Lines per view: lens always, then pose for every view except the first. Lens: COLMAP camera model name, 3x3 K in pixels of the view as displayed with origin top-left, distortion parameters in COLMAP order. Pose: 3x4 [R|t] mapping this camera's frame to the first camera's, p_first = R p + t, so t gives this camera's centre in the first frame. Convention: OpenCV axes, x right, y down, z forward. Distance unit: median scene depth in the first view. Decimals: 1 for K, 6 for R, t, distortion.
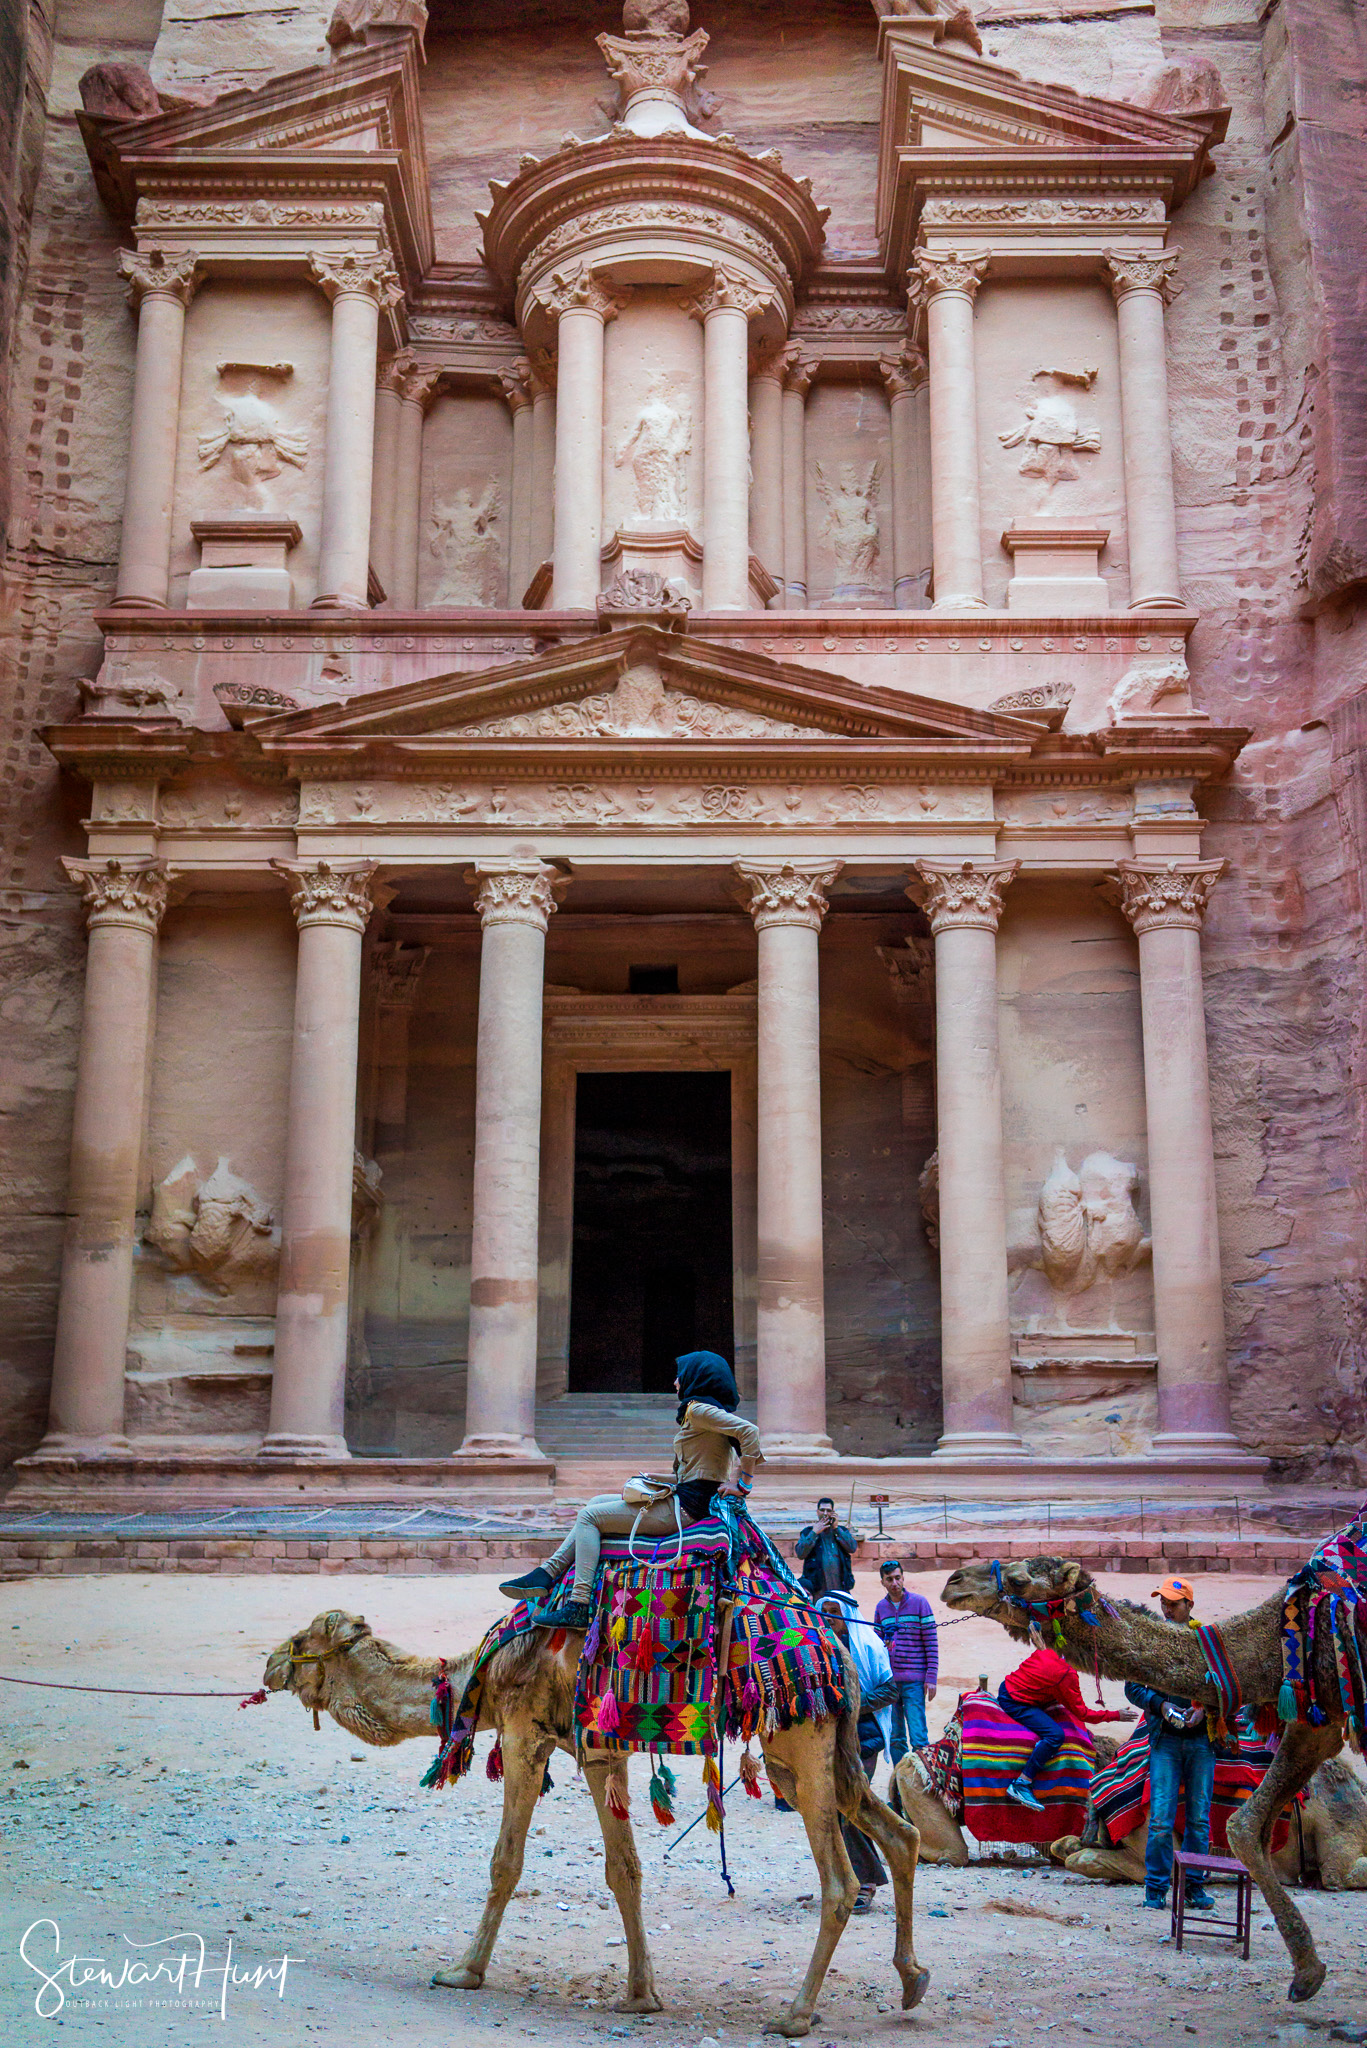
lens RADIAL K [[2080.7, 0, 695.1], [0, 2080.7, 1025.7], [0, 0, 1]] dist [0.009083, -0.023757]
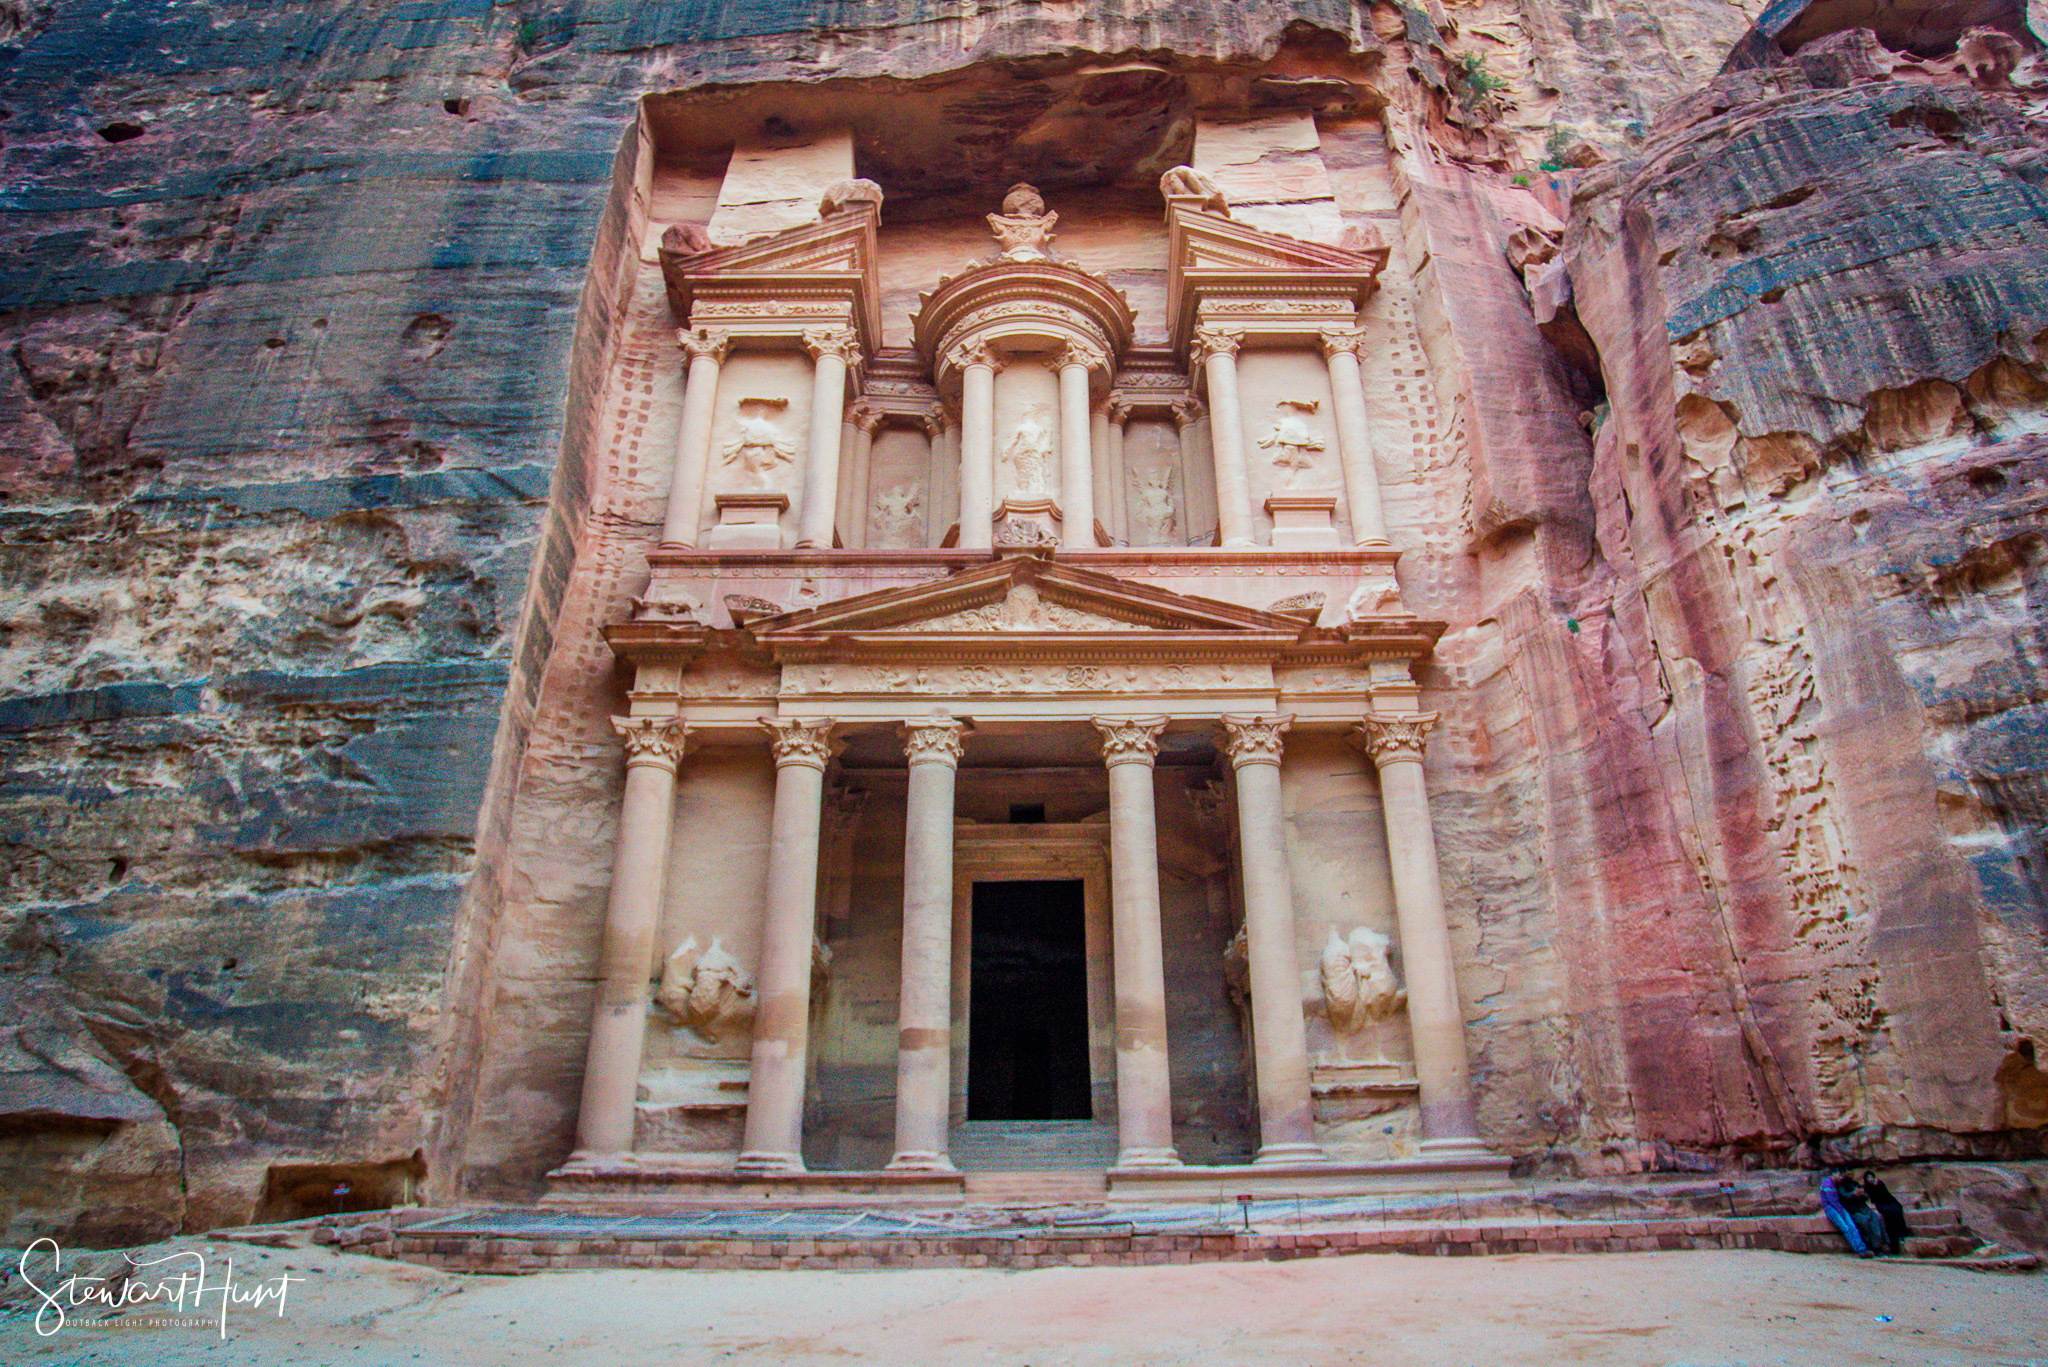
lens RADIAL K [[1261.0, 0, 1041.8], [0, 1261.0, 590.0], [0, 0, 1]] dist [-0.103898, 0.060790]
pose [[0.999802, -0.005741, 0.019068, -0.028963], [0.010093, 0.971524, -0.236725, 0.036280], [-0.017166, 0.236871, 0.971389, 0.155344]]
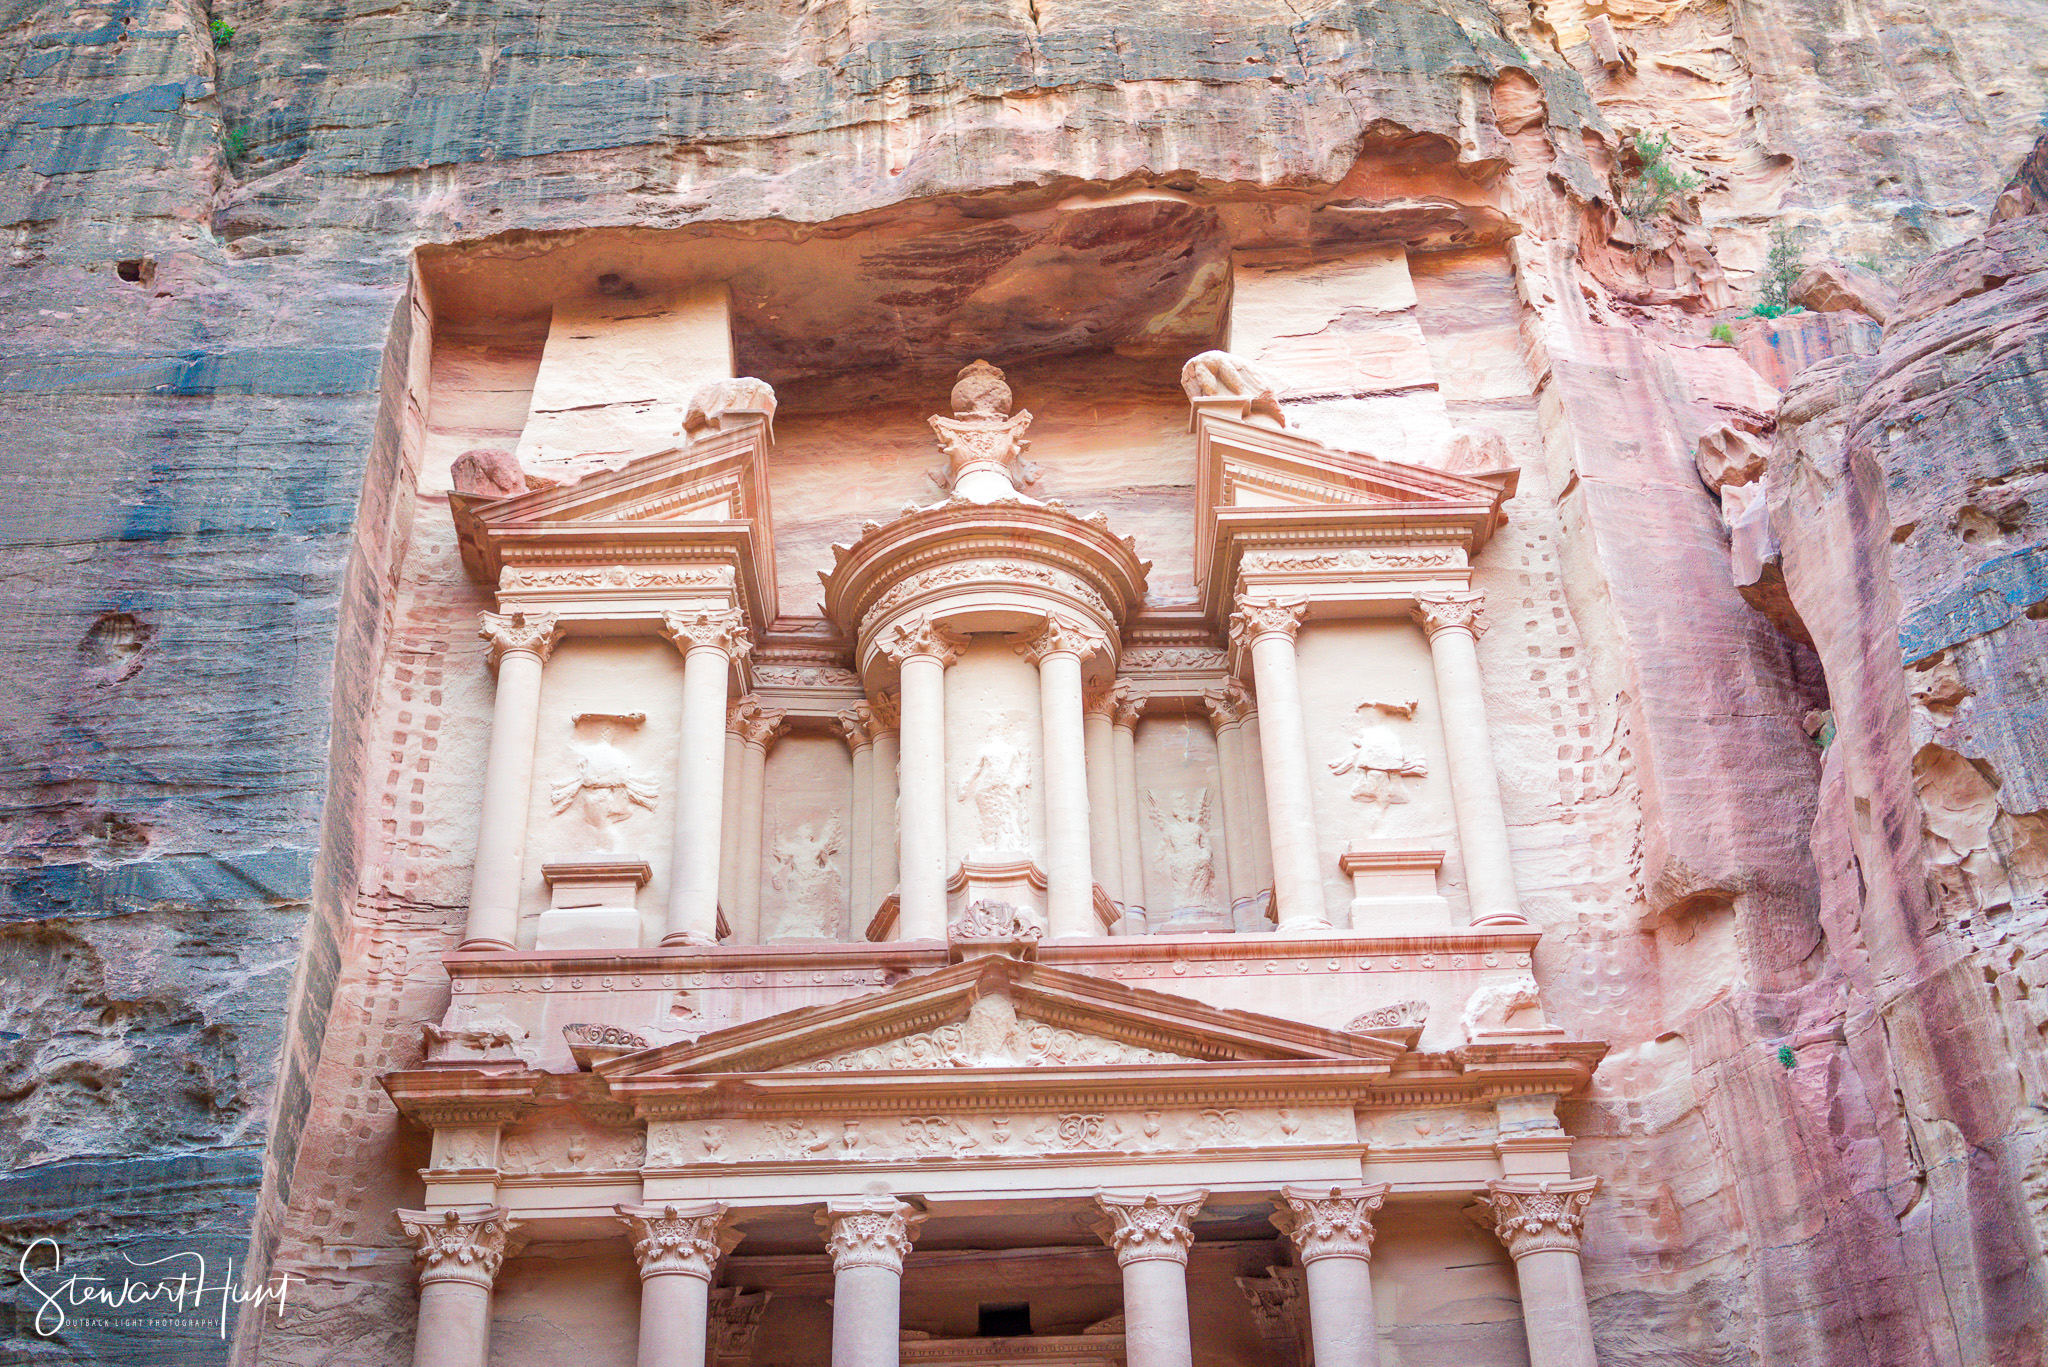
lens RADIAL K [[2080.7, 0, 1024.3], [0, 2080.7, 697.3], [0, 0, 1]] dist [0.009083, -0.023757]
pose [[0.999406, -0.022398, 0.026191, -0.033451], [0.029215, 0.953764, -0.299133, -0.009882], [-0.018280, 0.299720, 0.953852, 0.005417]]
